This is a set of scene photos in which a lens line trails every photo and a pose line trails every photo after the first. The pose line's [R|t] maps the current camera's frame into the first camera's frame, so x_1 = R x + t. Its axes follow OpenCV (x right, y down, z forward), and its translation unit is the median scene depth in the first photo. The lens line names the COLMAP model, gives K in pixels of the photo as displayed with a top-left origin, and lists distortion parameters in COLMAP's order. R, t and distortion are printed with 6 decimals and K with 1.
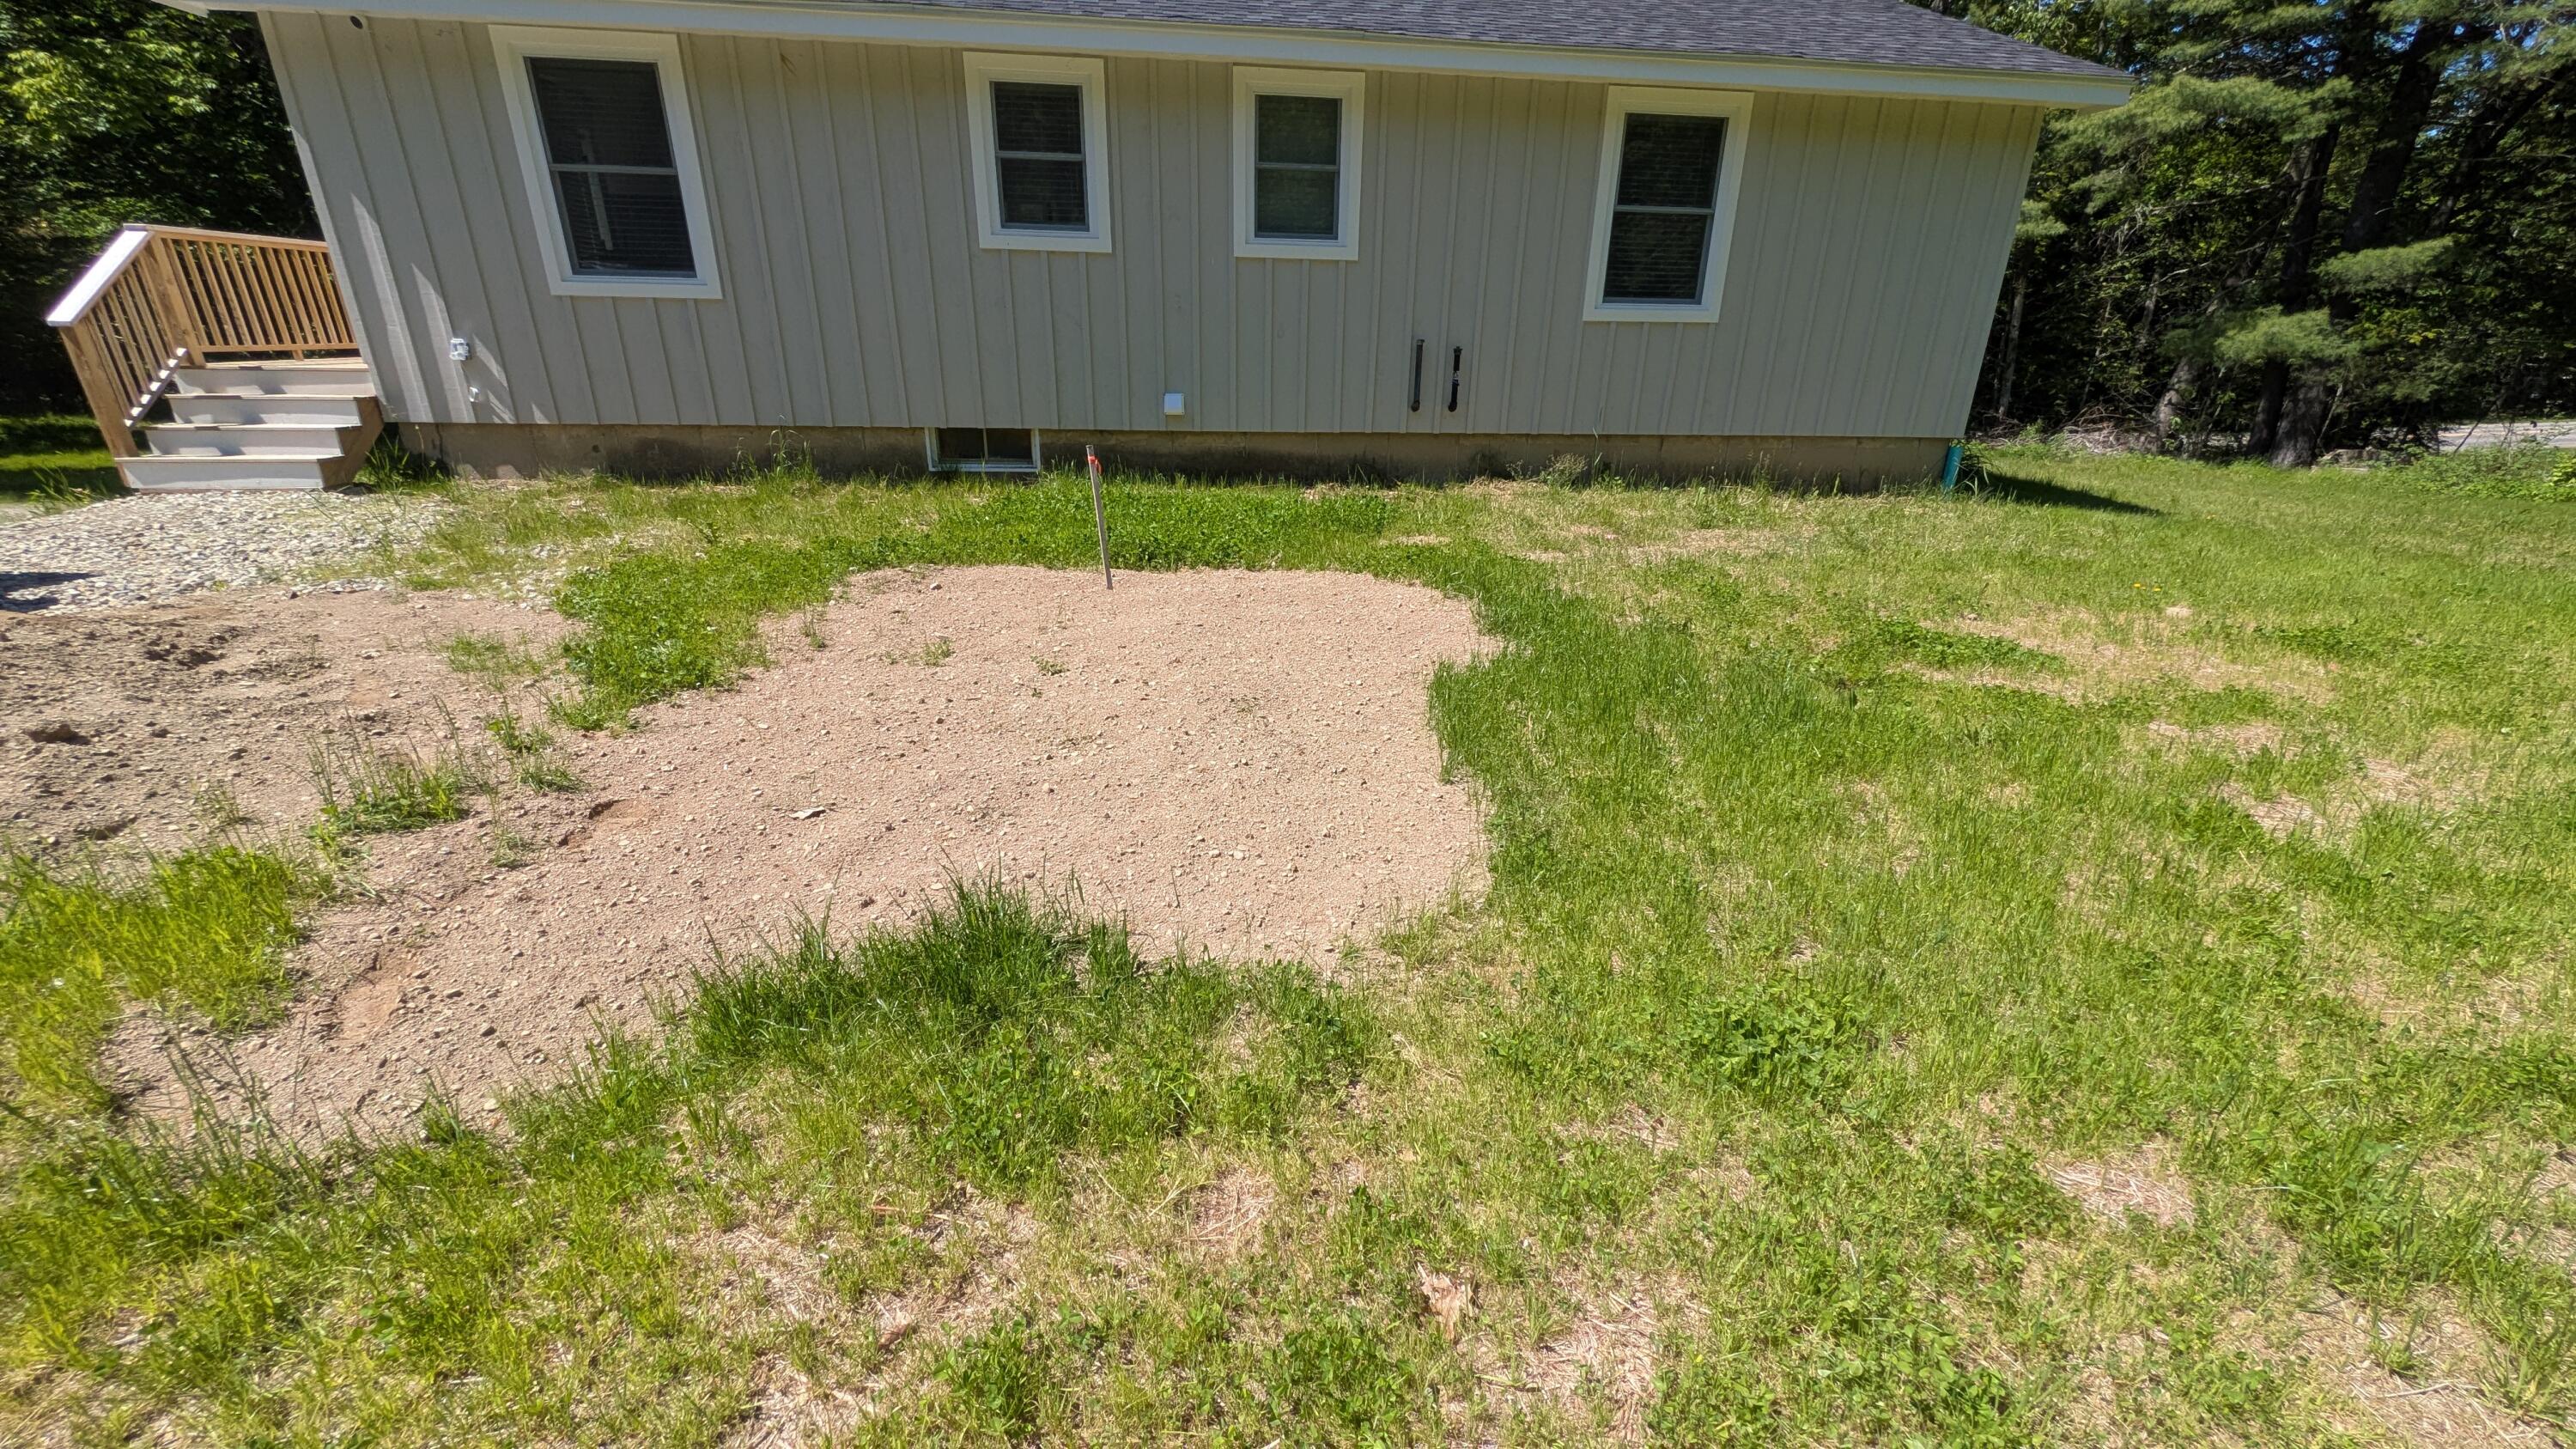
lens RADIAL K [[1010.5, 0, 1292.6], [0, 1010.5, 737.5], [0, 0, 1]] dist [0.004900, -0.002534]
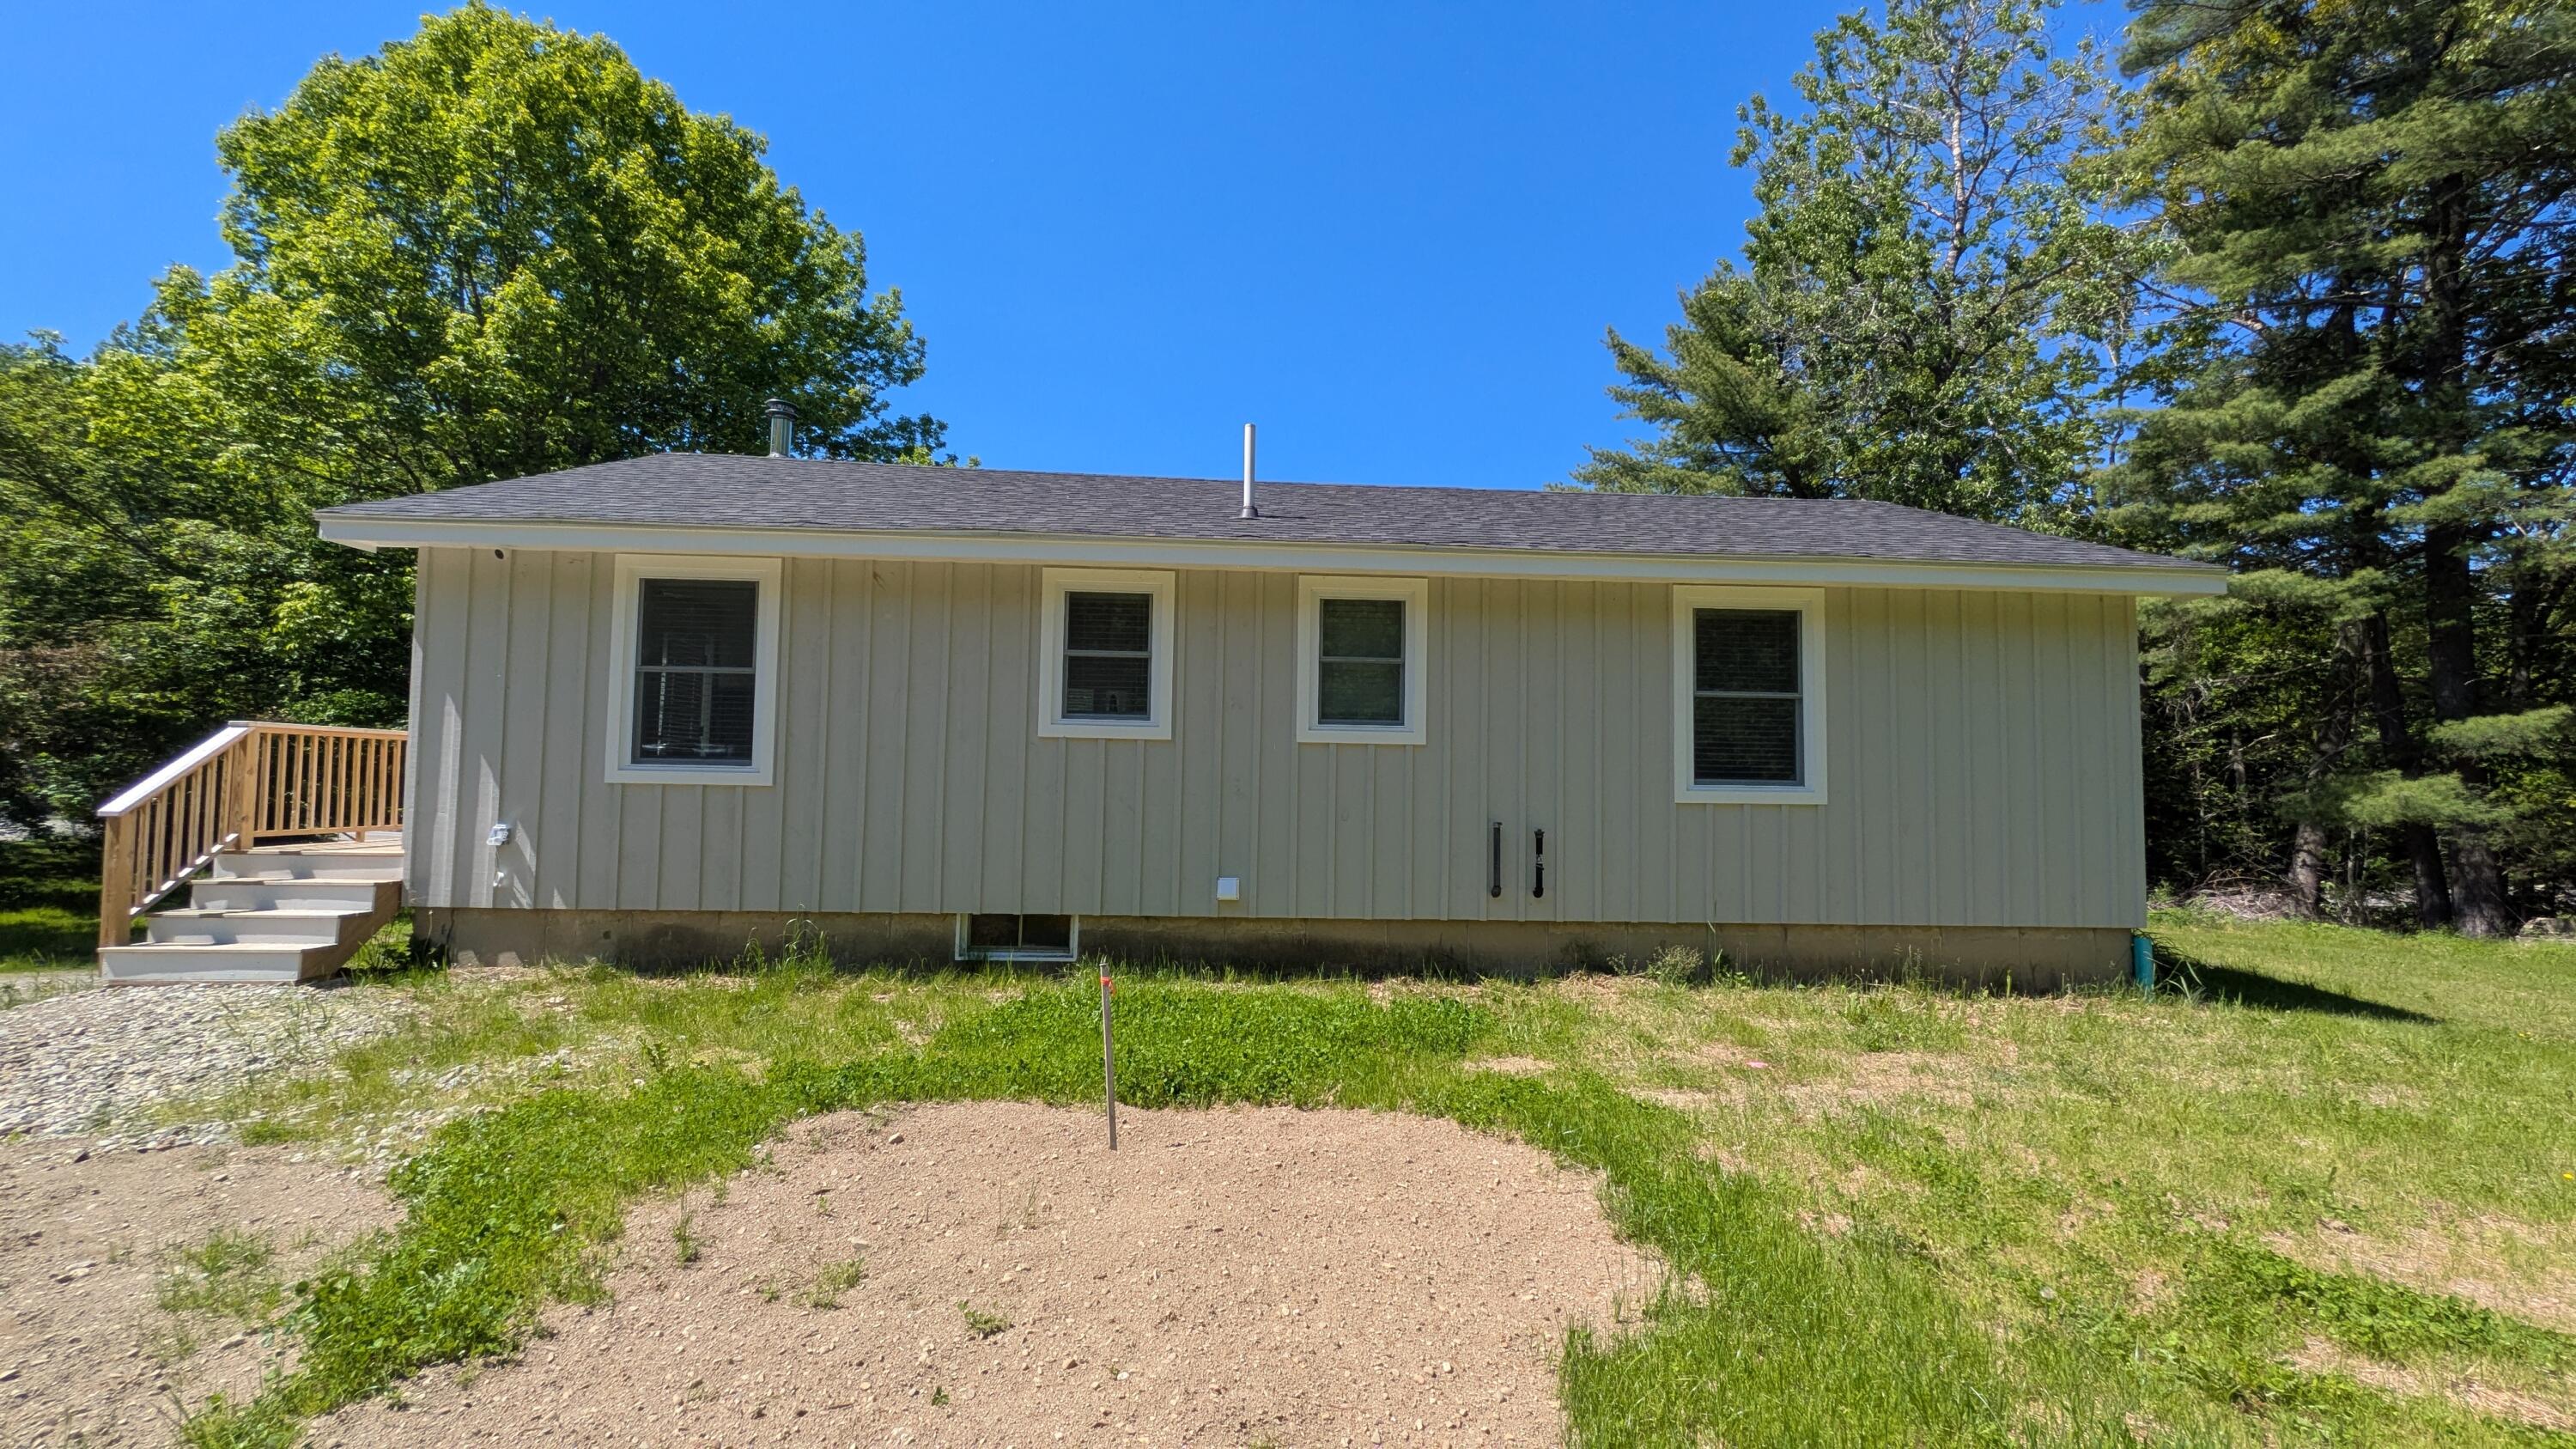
lens RADIAL K [[1010.5, 0, 1292.6], [0, 1010.5, 737.5], [0, 0, 1]] dist [0.004900, -0.002534]
pose [[0.997268, -0.006162, -0.073608, 0.009204], [-0.025136, 0.908732, -0.416623, -0.079438], [0.069457, 0.417335, 0.906094, 0.127780]]
